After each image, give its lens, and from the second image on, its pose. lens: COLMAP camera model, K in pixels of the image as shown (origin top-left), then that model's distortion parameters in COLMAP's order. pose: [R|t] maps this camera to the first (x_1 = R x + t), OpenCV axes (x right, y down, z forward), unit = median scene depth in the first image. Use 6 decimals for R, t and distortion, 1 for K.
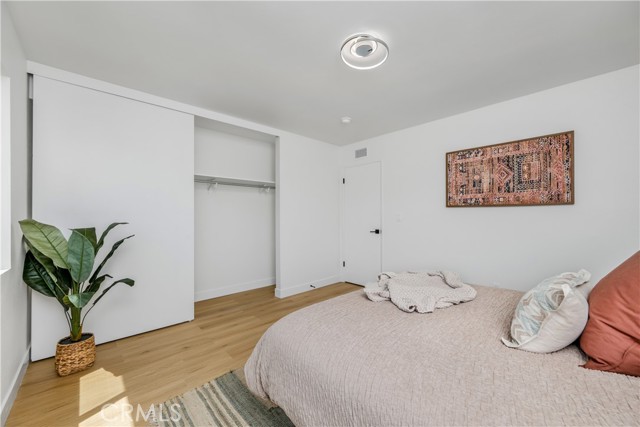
lens RADIAL K [[248.6, 0, 320.0], [0, 248.6, 216.6], [0, 0, 1]] dist [0.000168, -0.000214]
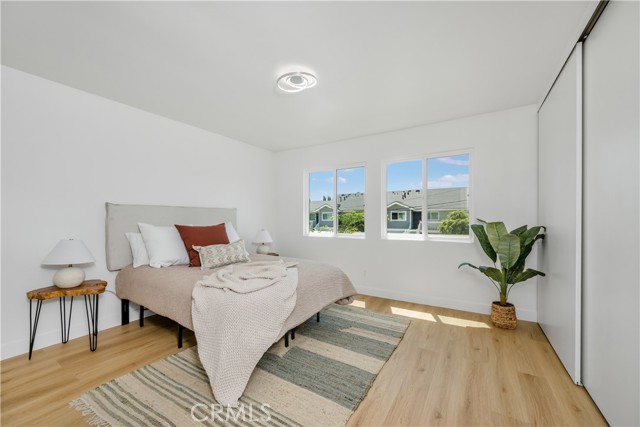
lens RADIAL K [[248.6, 0, 325.4], [0, 248.6, 218.1], [0, 0, 1]] dist [0.000168, -0.000214]
pose [[-0.963373, -0.005263, -0.268113, 0.302516], [-0.005411, 0.999985, -0.000186, 0.022836], [0.268110, 0.001271, -0.963387, 1.842994]]
